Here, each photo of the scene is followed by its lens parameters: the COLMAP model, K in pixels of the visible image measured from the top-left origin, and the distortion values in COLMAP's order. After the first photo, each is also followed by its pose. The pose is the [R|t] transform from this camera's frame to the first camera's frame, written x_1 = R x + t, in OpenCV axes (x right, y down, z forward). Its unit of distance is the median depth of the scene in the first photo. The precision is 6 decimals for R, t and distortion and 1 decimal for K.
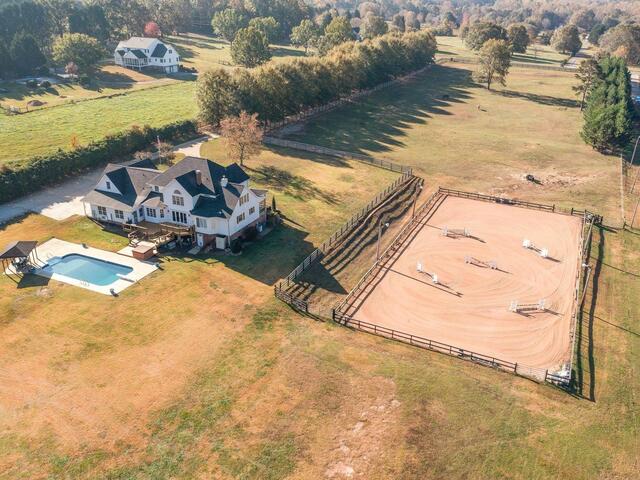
lens RADIAL K [[571.1, 0, 315.2], [0, 571.1, 236.8], [0, 0, 1]] dist [-0.020485, 0.009838]
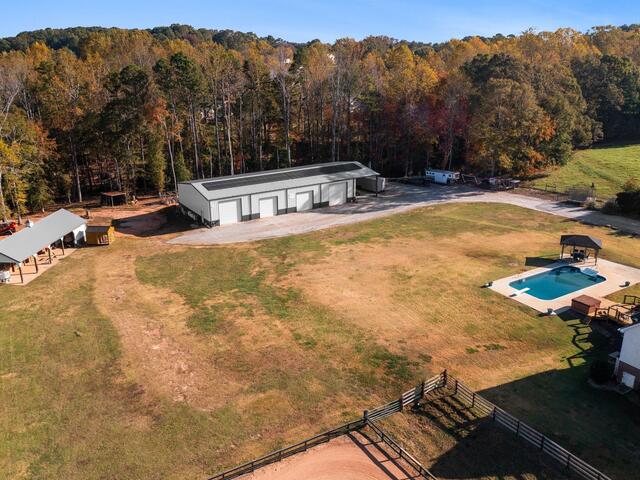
lens RADIAL K [[571.1, 0, 320.6], [0, 571.1, 239.9], [0, 0, 1]] dist [-0.020485, 0.009838]
pose [[-0.544263, 0.268223, -0.794880, 0.334993], [-0.340153, 0.795570, 0.501363, -0.216284], [0.766859, 0.543254, -0.341762, 0.677921]]
